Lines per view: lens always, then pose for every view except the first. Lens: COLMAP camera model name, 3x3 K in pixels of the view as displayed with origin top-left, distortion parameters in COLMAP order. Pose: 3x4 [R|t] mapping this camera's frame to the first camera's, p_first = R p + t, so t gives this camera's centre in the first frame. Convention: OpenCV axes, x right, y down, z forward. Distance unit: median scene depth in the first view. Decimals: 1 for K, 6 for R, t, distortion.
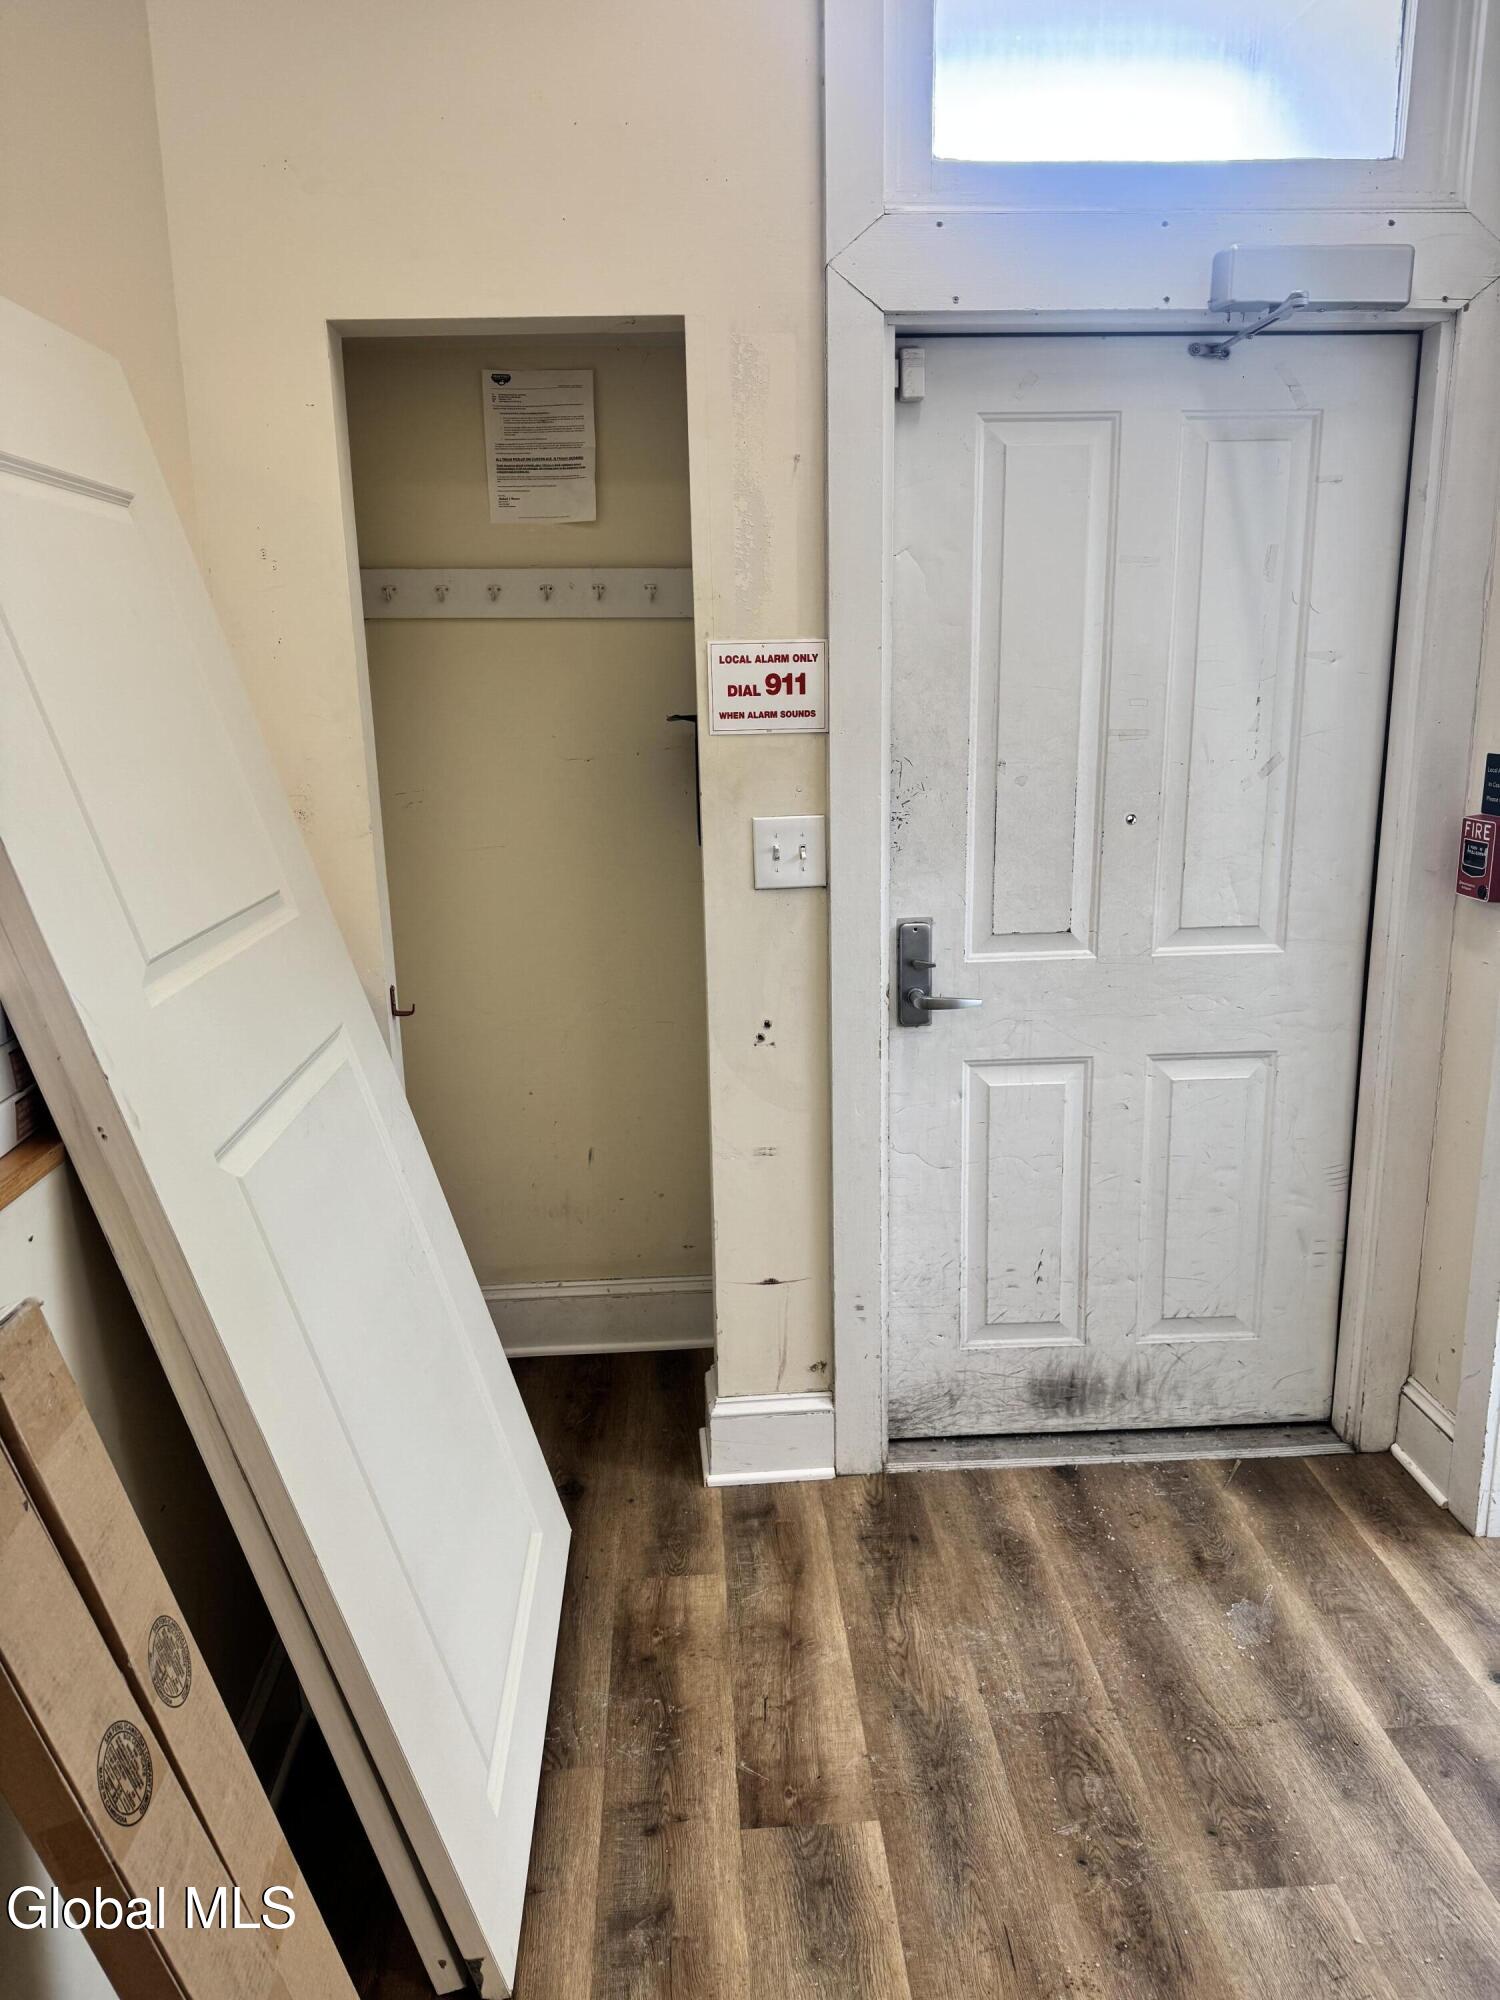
lens RADIAL K [[1405.0, 0, 752.4], [0, 1405.0, 997.3], [0, 0, 1]] dist [0.039908, -0.039365]
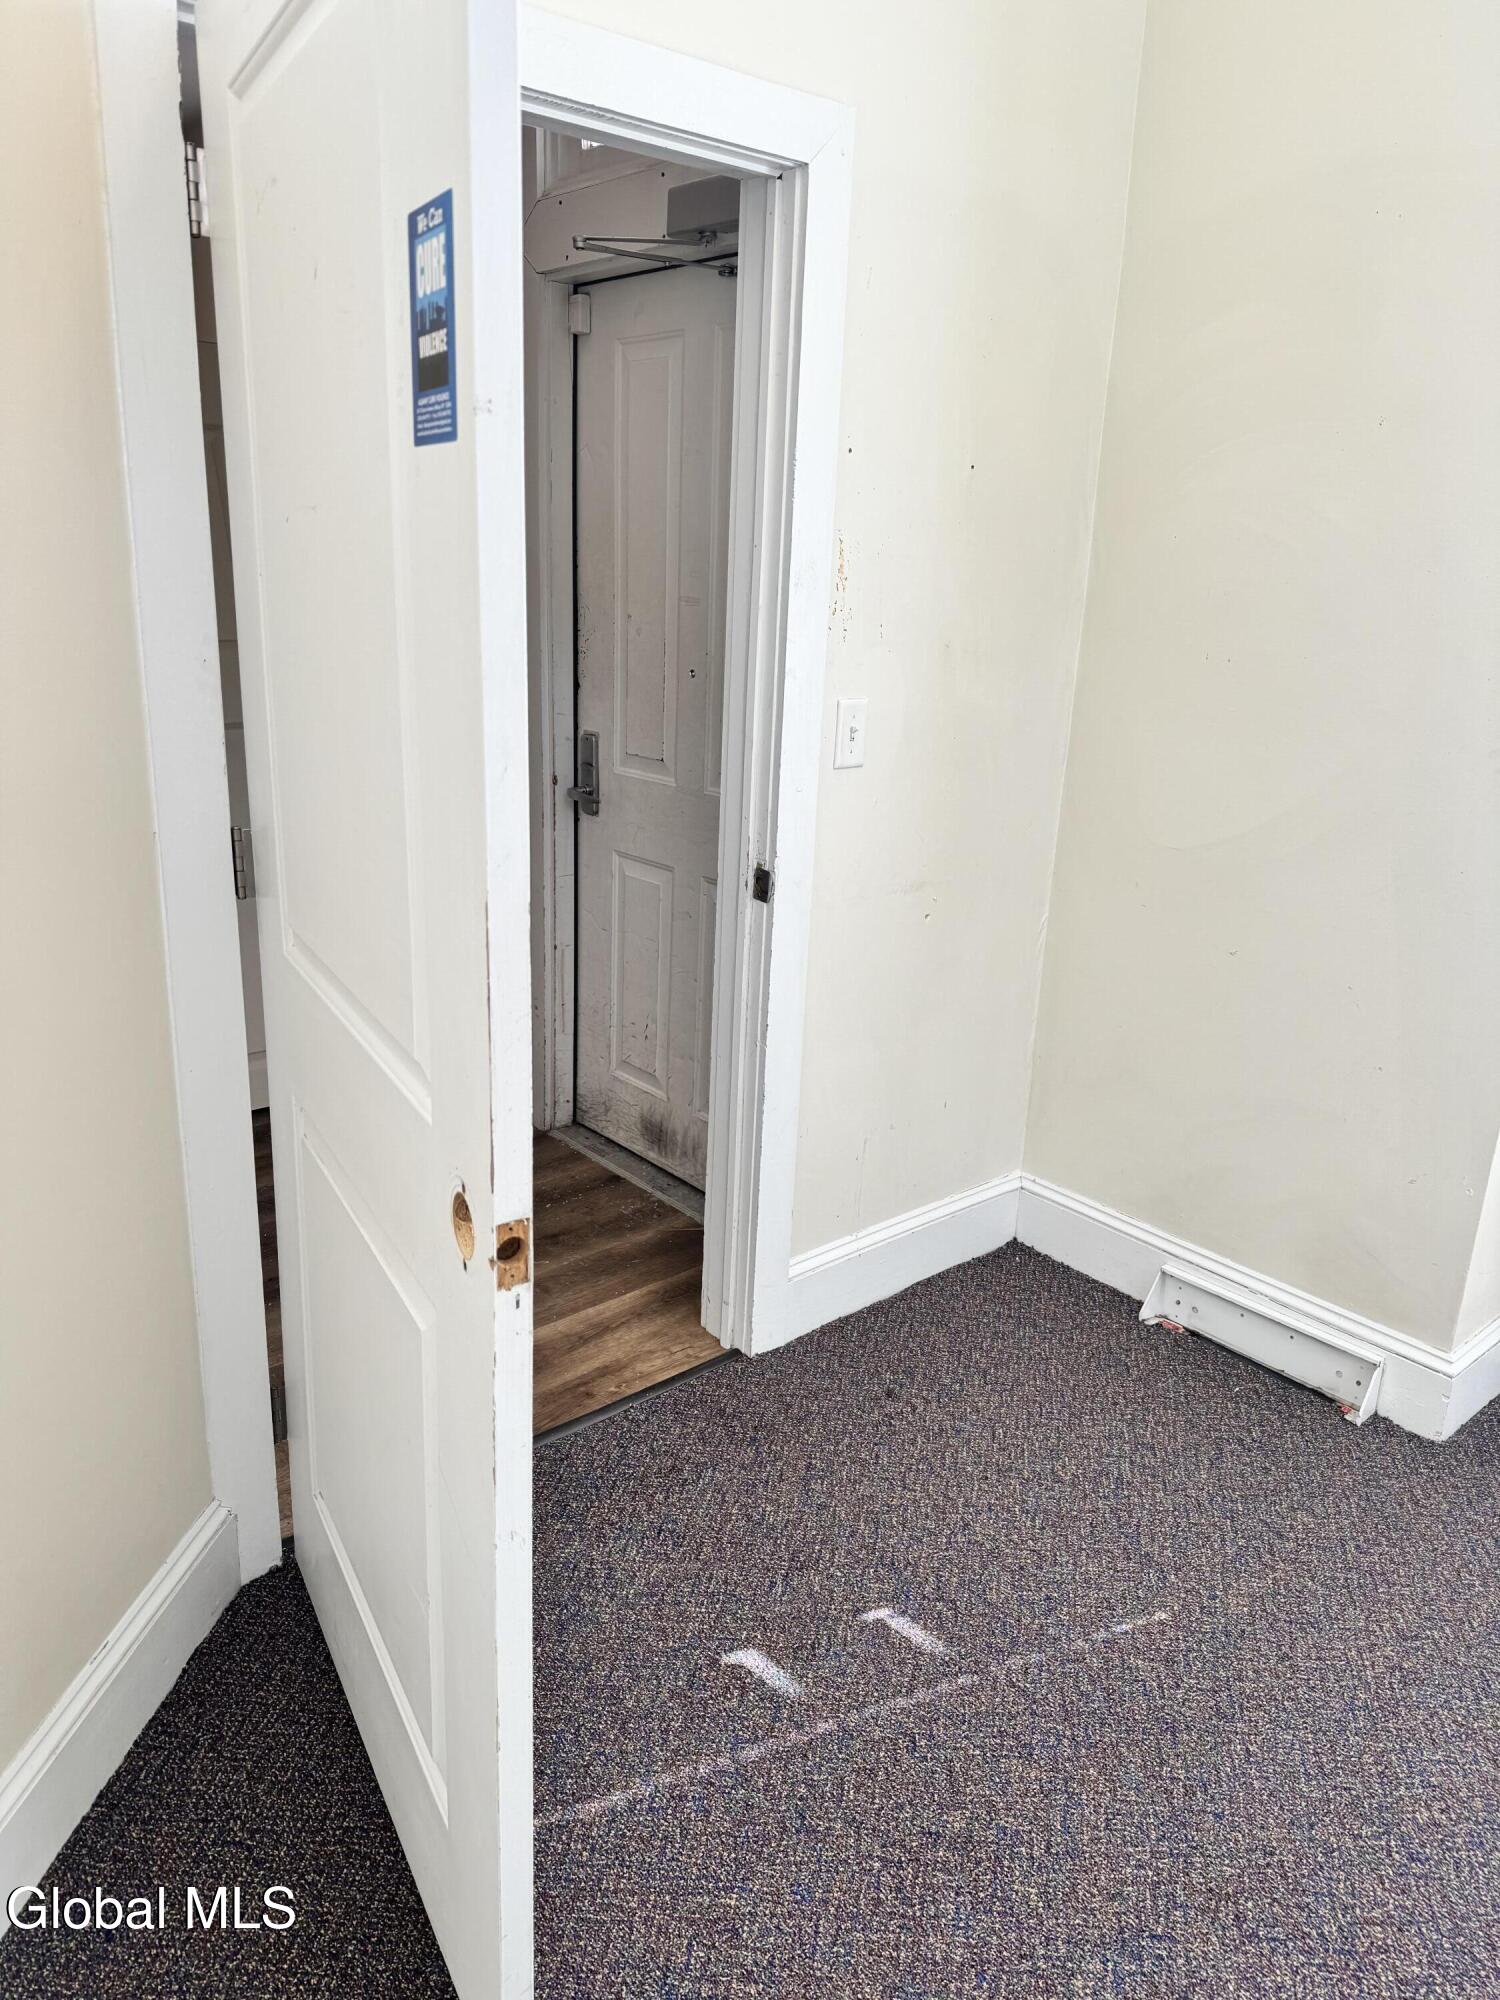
lens RADIAL K [[1405.0, 0, 749.4], [0, 1405.0, 1001.6], [0, 0, 1]] dist [0.039908, -0.039365]
pose [[0.609266, 0.277365, -0.742875, 1.187208], [-0.218107, 0.959313, 0.179297, -0.077806], [0.762381, 0.052787, 0.644972, 0.249524]]
